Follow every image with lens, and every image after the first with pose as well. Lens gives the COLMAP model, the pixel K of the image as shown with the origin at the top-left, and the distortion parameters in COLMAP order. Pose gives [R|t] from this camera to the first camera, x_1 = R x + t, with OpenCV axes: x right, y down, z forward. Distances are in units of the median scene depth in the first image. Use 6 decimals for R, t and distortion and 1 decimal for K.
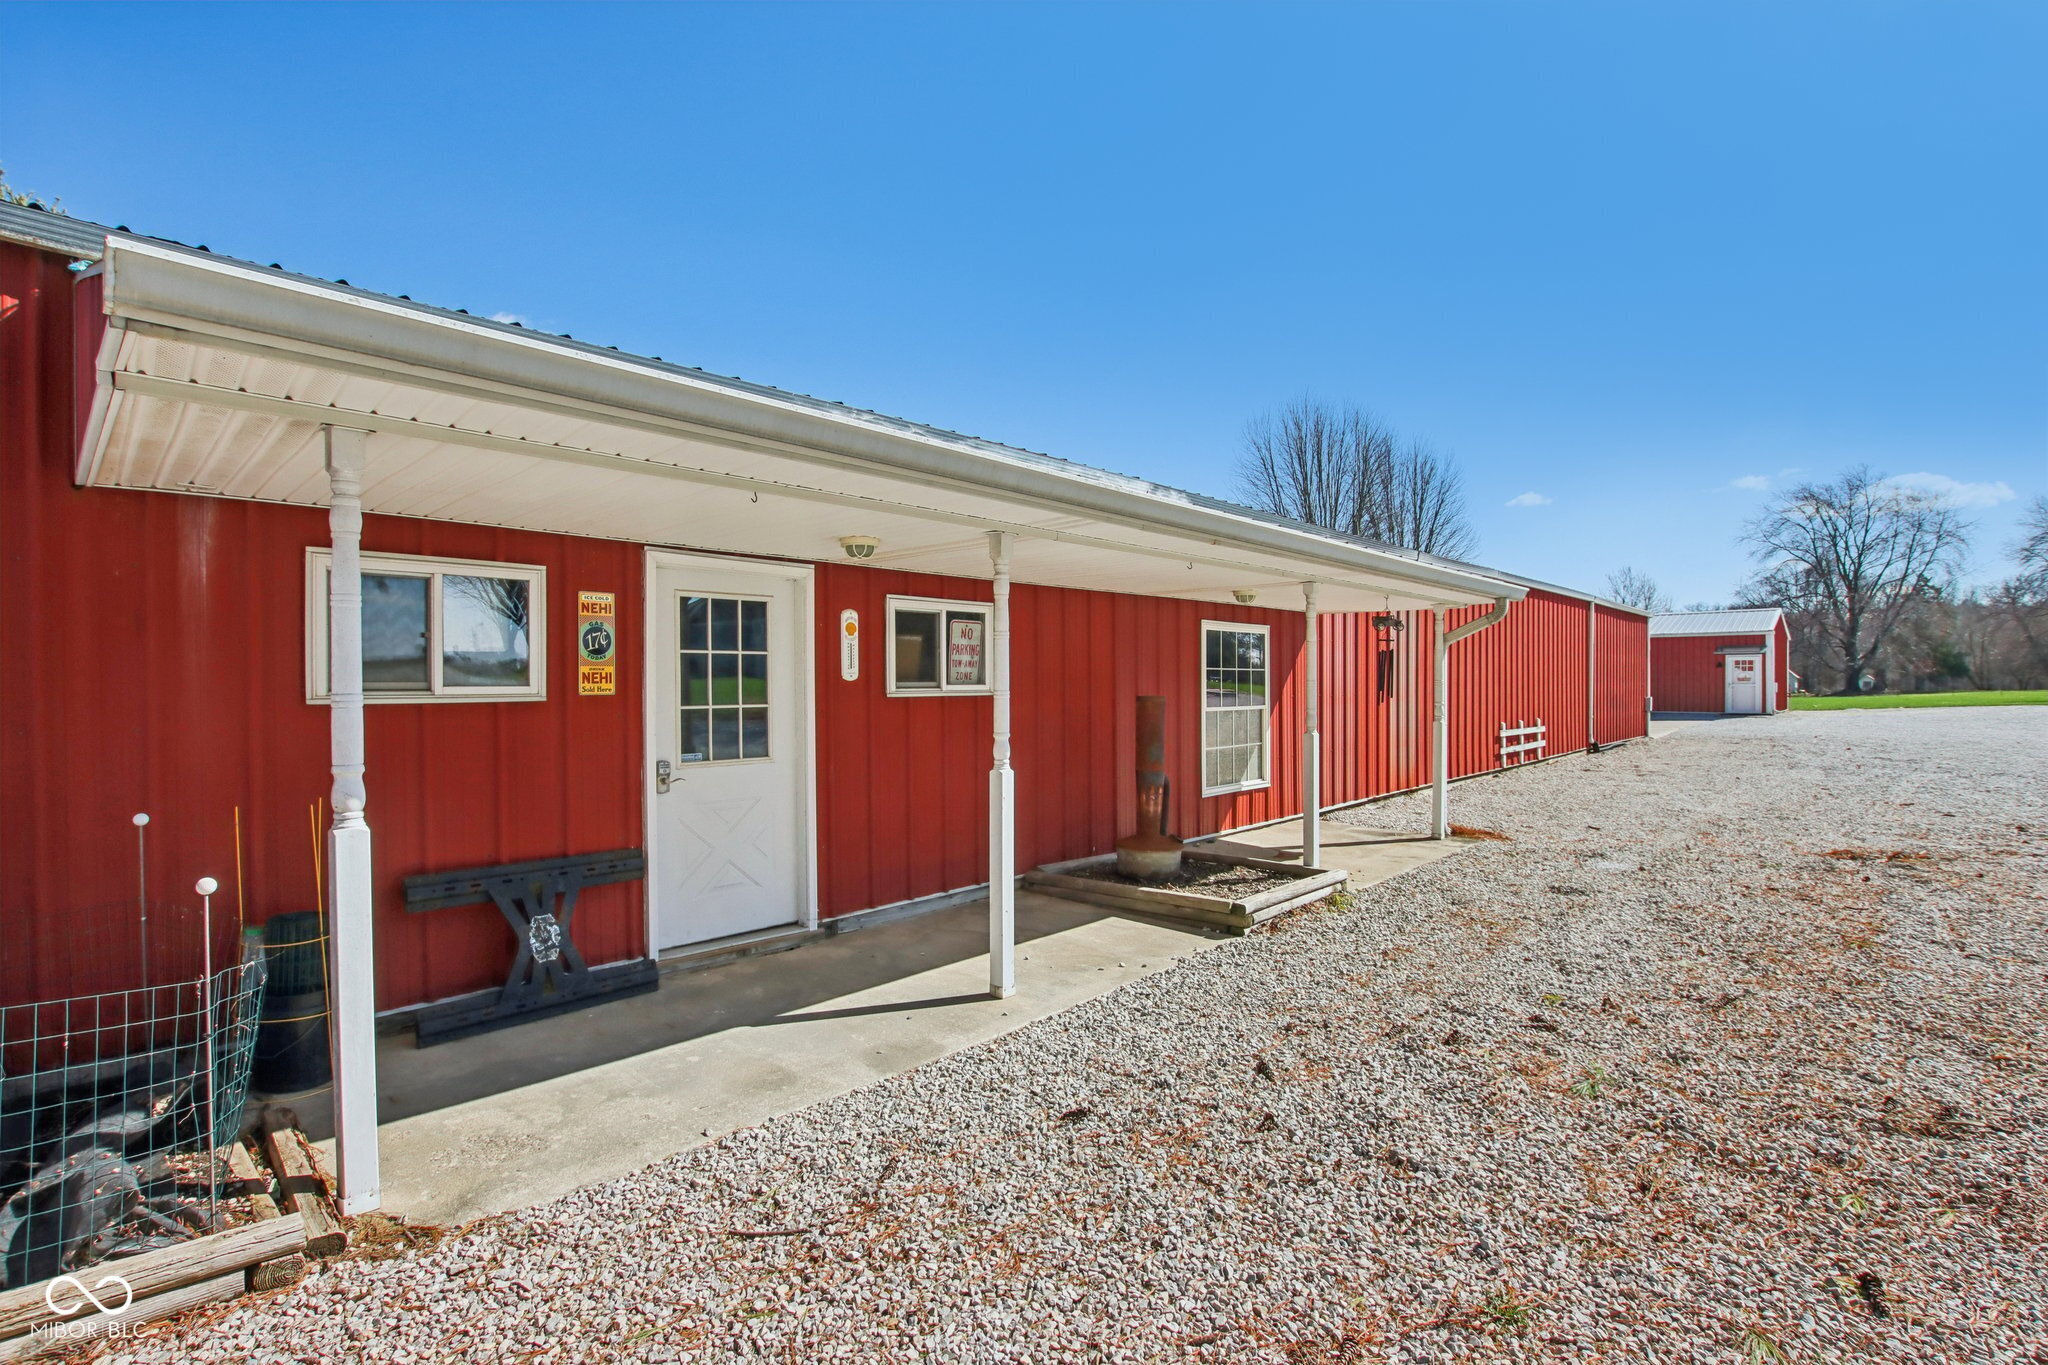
lens RADIAL K [[948.5, 0, 1024.0], [0, 948.5, 682.5], [0, 0, 1]] dist [-0.003754, 0.000119]
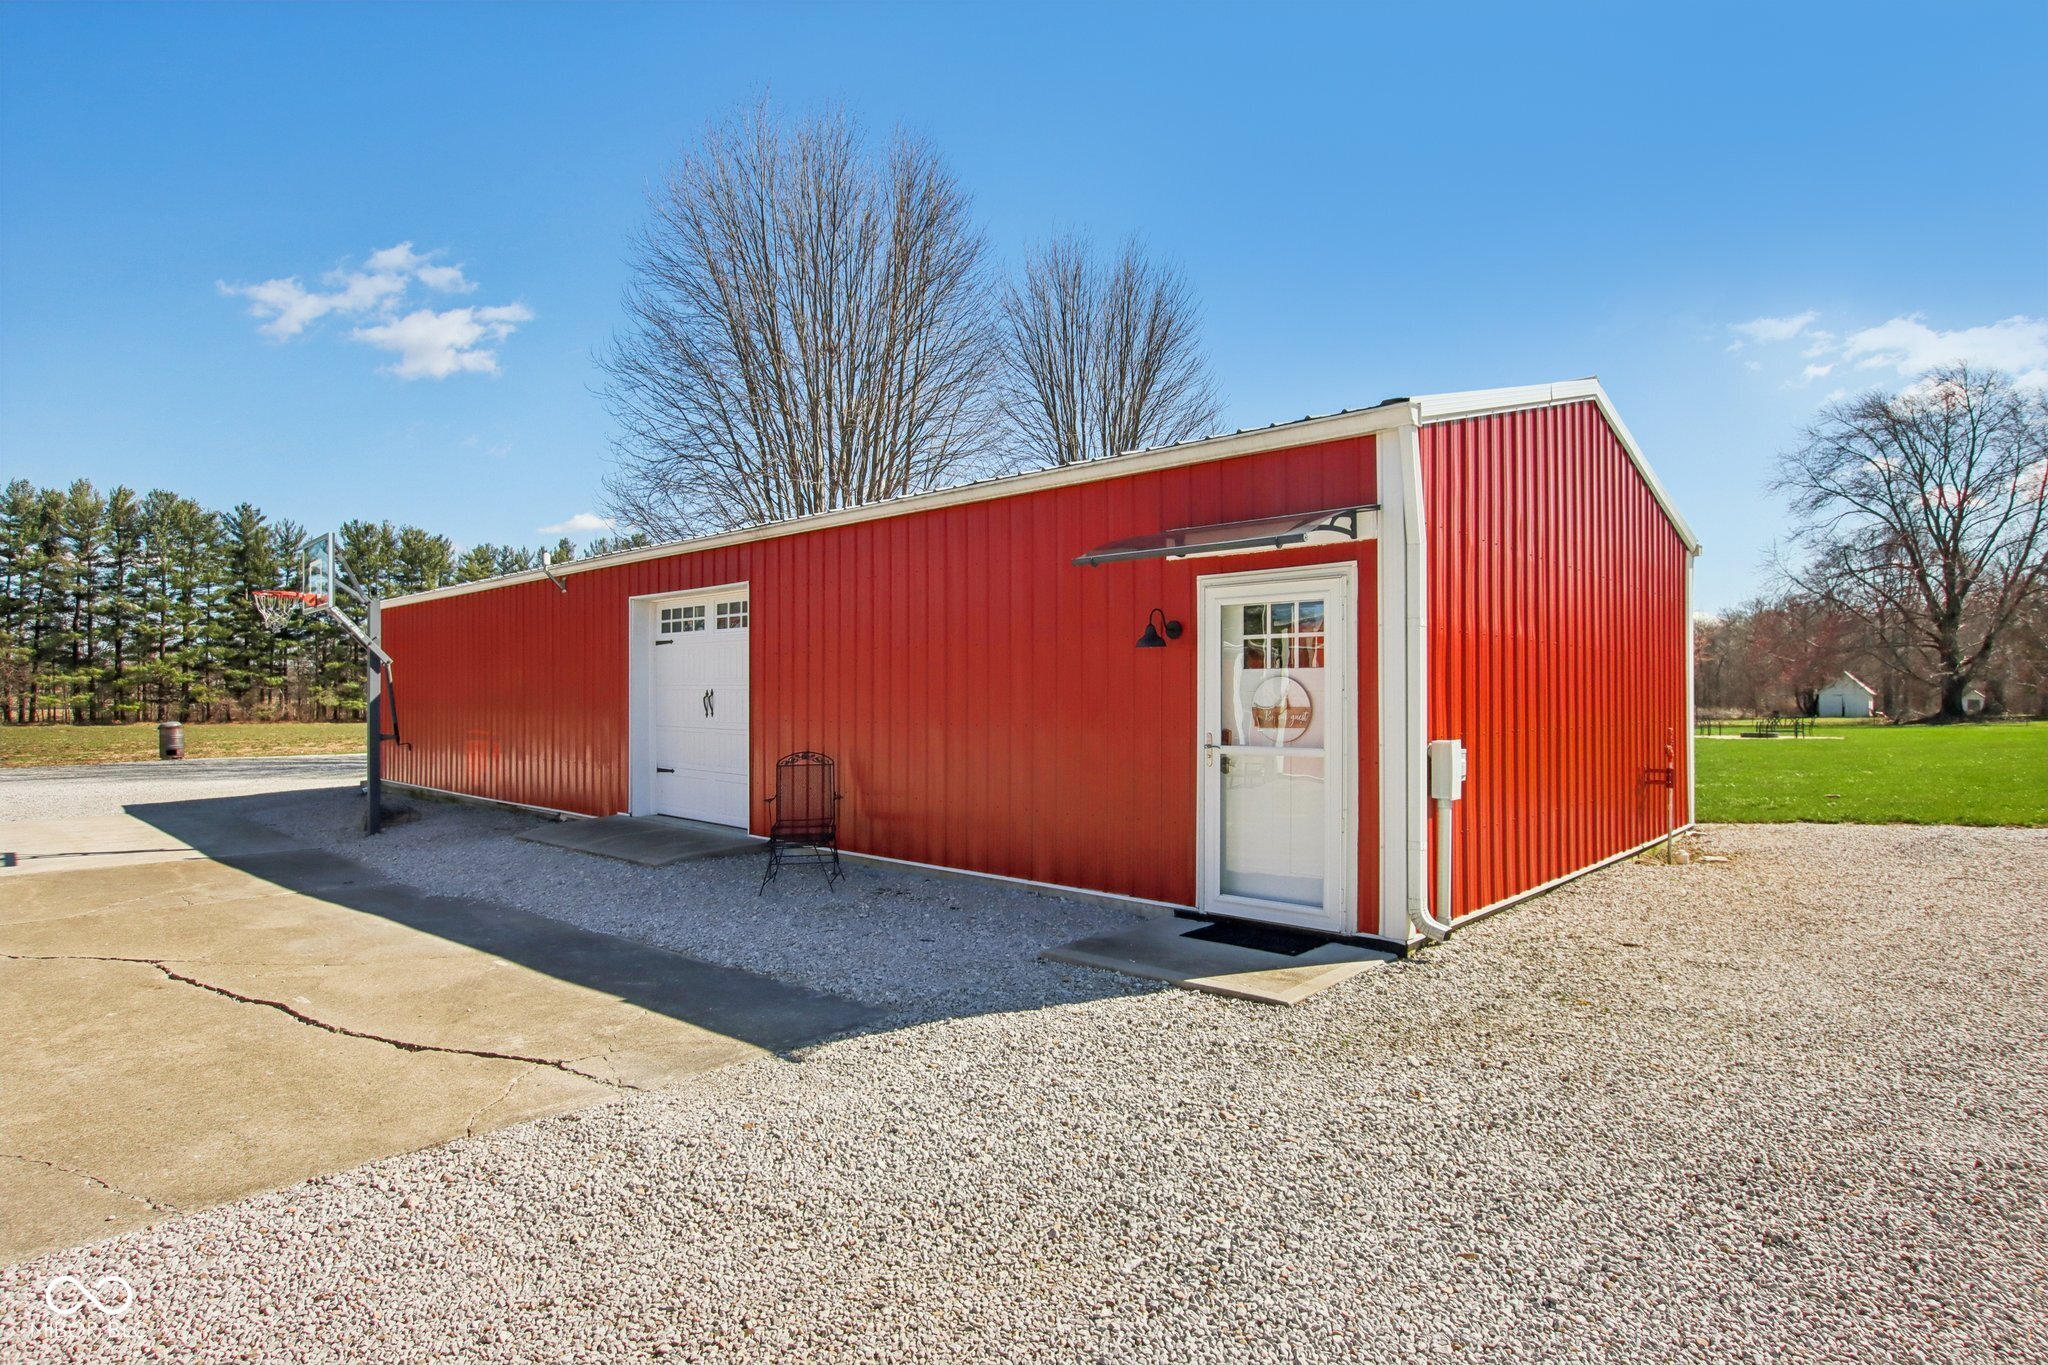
lens RADIAL K [[1036.5, 0, 1024.0], [0, 1036.5, 682.5], [0, 0, 1]] dist [0.000620, 0.000056]
pose [[0.999943, -0.000902, -0.010594, 0.256528], [0.000728, 0.999865, -0.016392, -0.002381], [0.010607, 0.016384, 0.999810, 0.292674]]
